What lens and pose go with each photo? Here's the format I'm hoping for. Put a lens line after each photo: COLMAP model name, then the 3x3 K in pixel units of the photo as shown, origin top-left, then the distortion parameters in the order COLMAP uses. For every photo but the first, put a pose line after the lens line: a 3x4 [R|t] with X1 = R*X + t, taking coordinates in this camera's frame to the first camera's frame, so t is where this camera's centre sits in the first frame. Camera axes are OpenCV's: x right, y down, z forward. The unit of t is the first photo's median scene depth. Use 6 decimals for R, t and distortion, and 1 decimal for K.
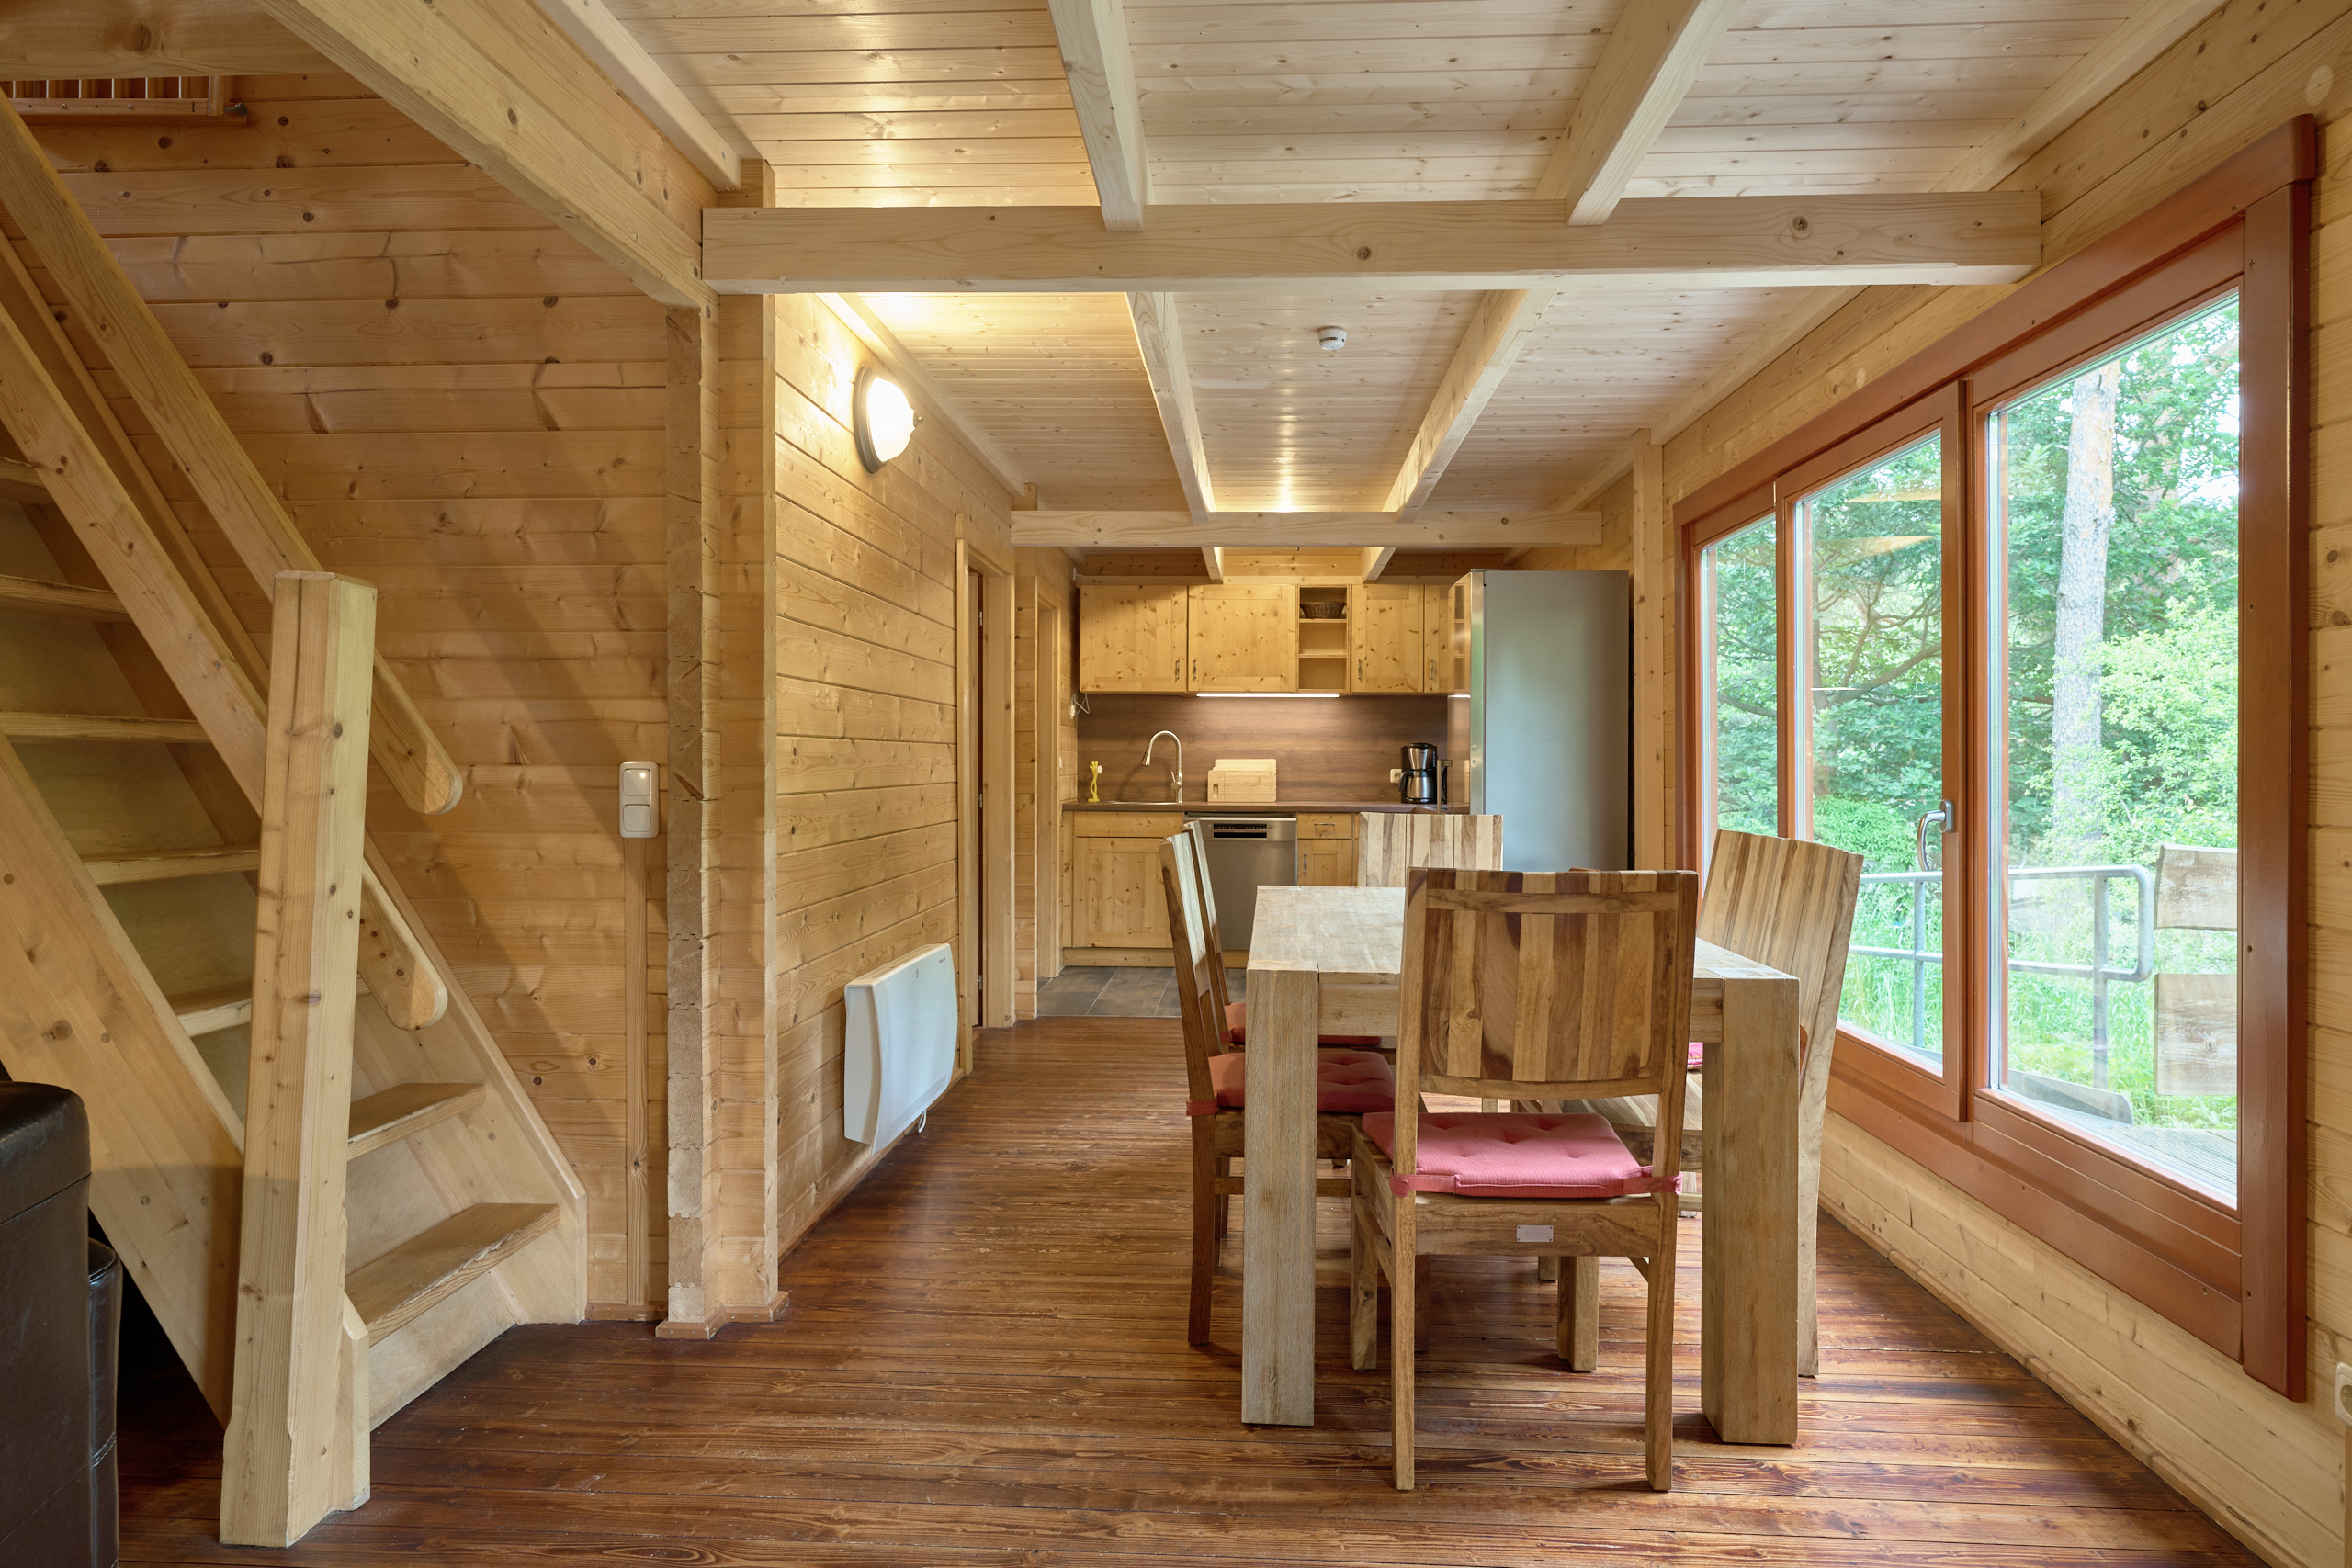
lens RADIAL K [[1357.3, 0, 1179.0], [0, 1357.3, 778.9], [0, 0, 1]] dist [0.003109, -0.003039]
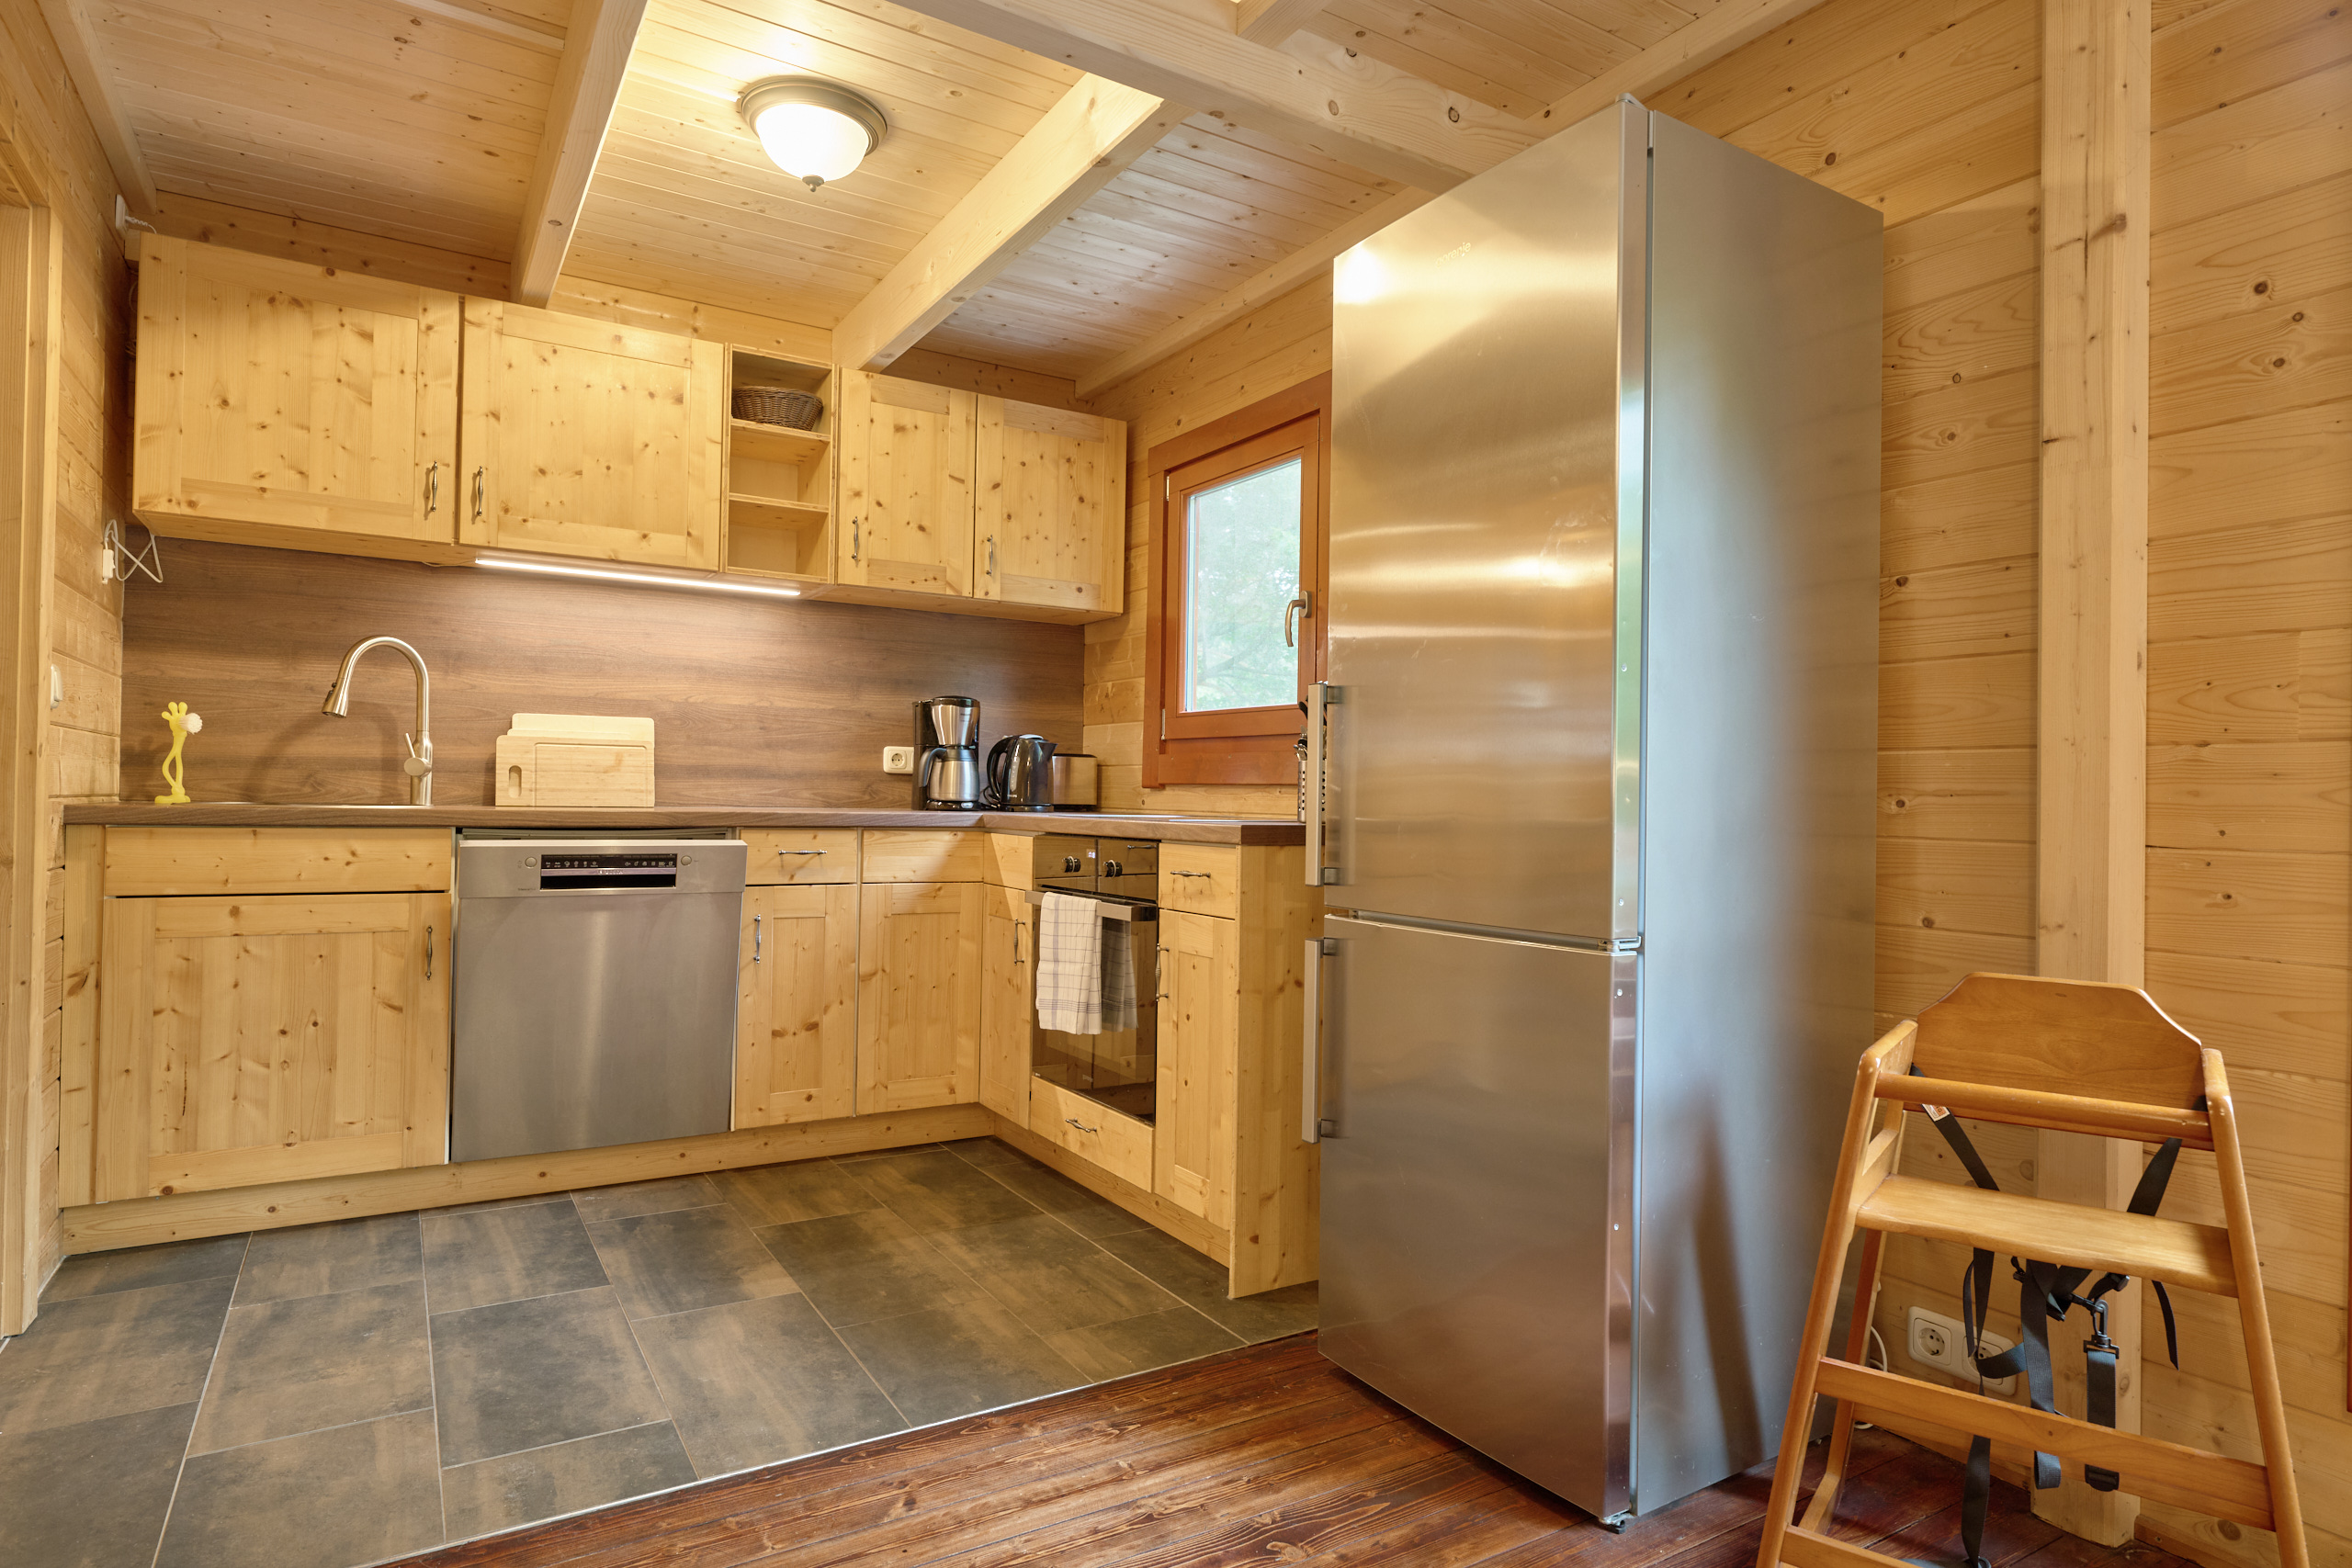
lens RADIAL K [[1291.0, 0, 1171.7], [0, 1291.0, 793.5], [0, 0, 1]] dist [0.000866, 0.001643]
pose [[0.823489, 0.012279, 0.567200, -0.037749], [-0.008506, 0.999921, -0.009297, 0.015341], [-0.567269, 0.002831, 0.823528, 0.538782]]
